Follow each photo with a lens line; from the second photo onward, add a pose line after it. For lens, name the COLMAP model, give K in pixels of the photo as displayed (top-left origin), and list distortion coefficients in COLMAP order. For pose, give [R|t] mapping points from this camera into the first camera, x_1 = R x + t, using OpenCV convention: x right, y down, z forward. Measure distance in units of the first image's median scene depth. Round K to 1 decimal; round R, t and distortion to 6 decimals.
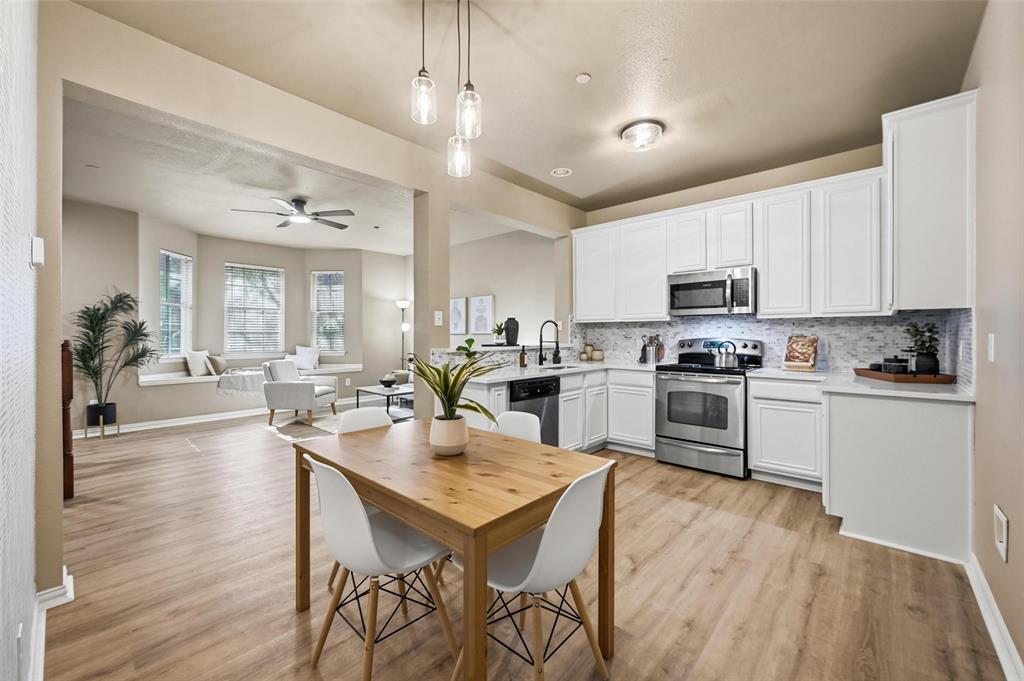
lens RADIAL K [[407.5, 0, 513.4], [0, 407.5, 337.8], [0, 0, 1]] dist [0.000533, 0.000530]
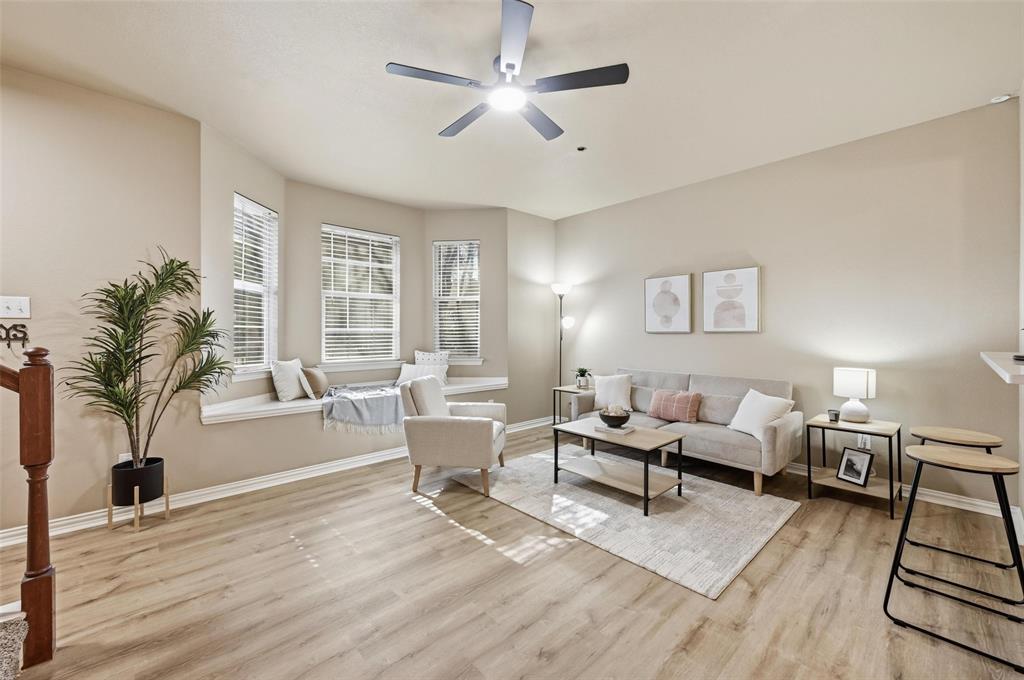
lens RADIAL K [[407.5, 0, 509.3], [0, 407.5, 335.5], [0, 0, 1]] dist [0.000533, 0.000530]
pose [[0.995748, -0.001135, -0.092117, -0.442021], [0.000731, 0.999990, -0.004417, -0.003051], [0.092121, 0.004330, 0.995738, 0.477003]]
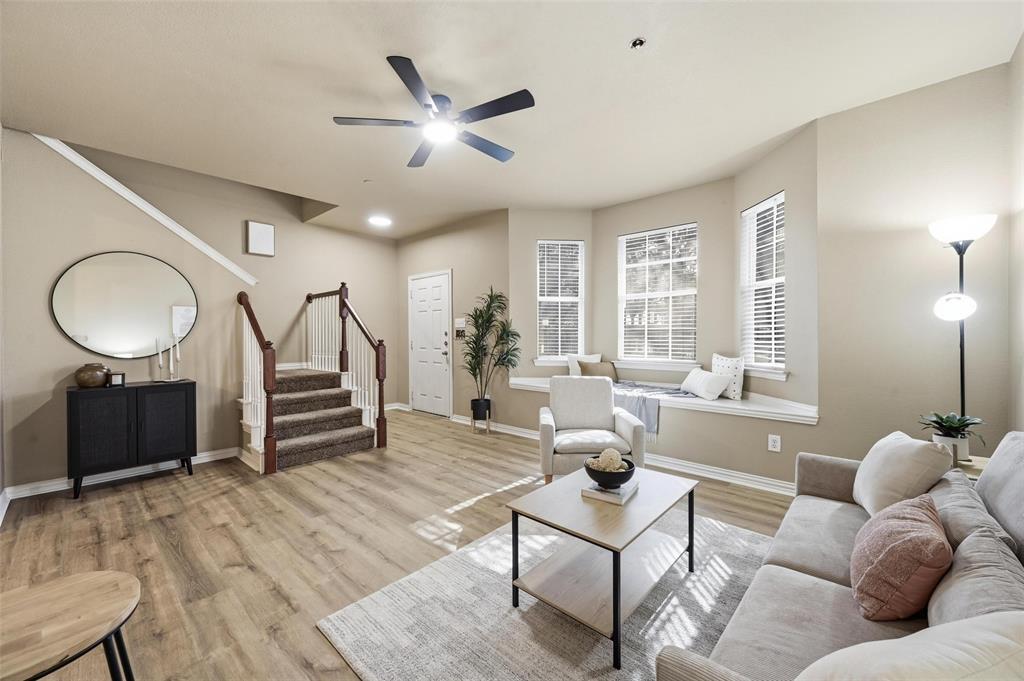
lens RADIAL K [[407.5, 0, 509.5], [0, 407.5, 337.4], [0, 0, 1]] dist [0.000533, 0.000530]
pose [[-0.011213, 0.007039, -0.999912, 0.040335], [-0.007128, 0.999949, 0.007120, -0.006609], [0.999912, 0.007208, -0.011162, 1.021896]]
